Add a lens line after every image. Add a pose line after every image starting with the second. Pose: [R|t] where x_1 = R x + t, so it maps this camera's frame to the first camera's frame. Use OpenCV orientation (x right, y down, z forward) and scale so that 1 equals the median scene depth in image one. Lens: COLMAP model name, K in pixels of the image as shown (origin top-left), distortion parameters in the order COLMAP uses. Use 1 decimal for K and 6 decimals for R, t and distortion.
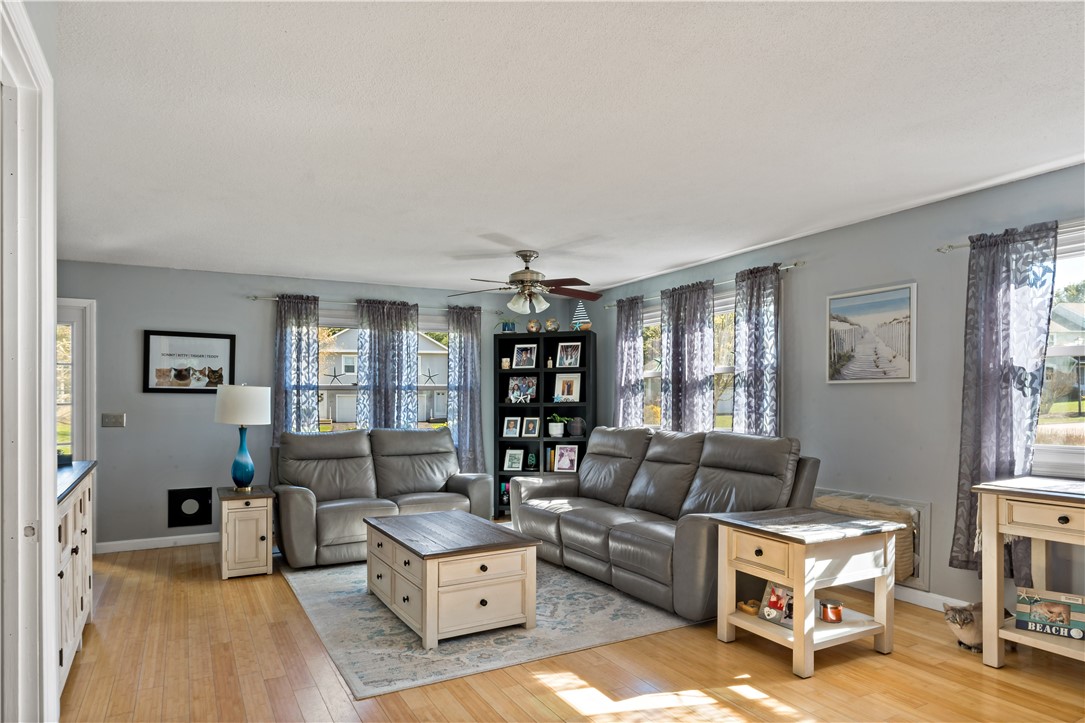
lens RADIAL K [[635.4, 0, 559.6], [0, 635.4, 401.4], [0, 0, 1]] dist [0.000968, 0.000871]
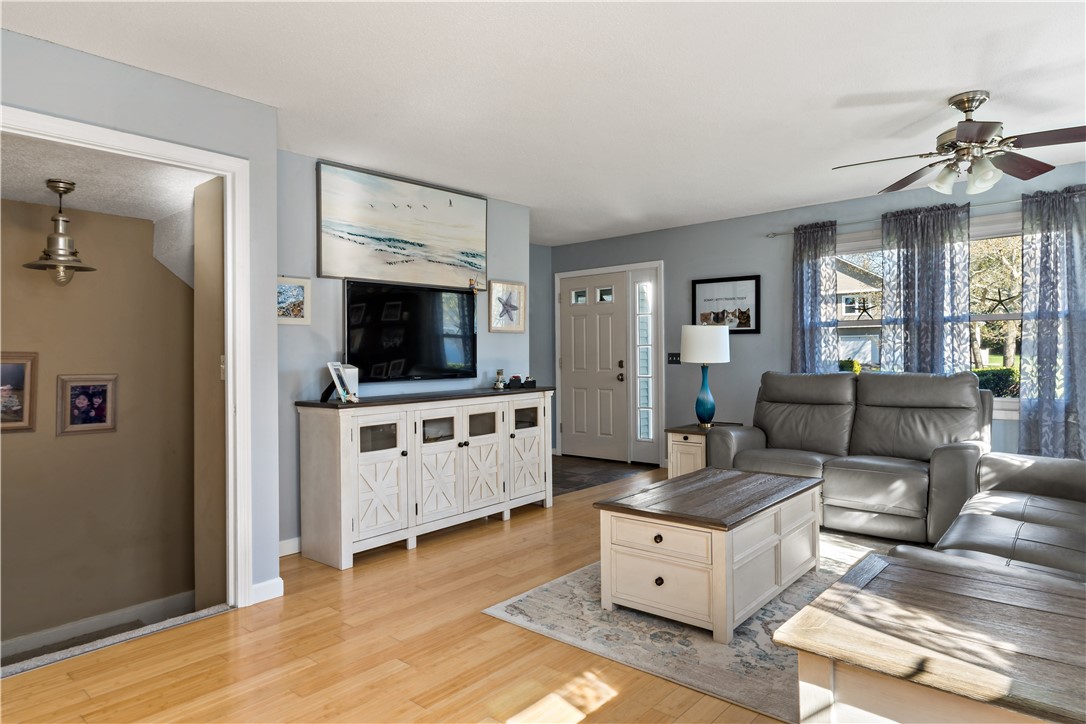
lens RADIAL K [[669.5, 0, 579.0], [0, 669.5, 347.2], [0, 0, 1]] dist [-0.000166, 0.000826]
pose [[0.359165, -0.009442, -0.933226, 0.370966], [0.010415, 0.999927, -0.006108, 0.012999], [0.933216, -0.007526, 0.359238, 0.346350]]
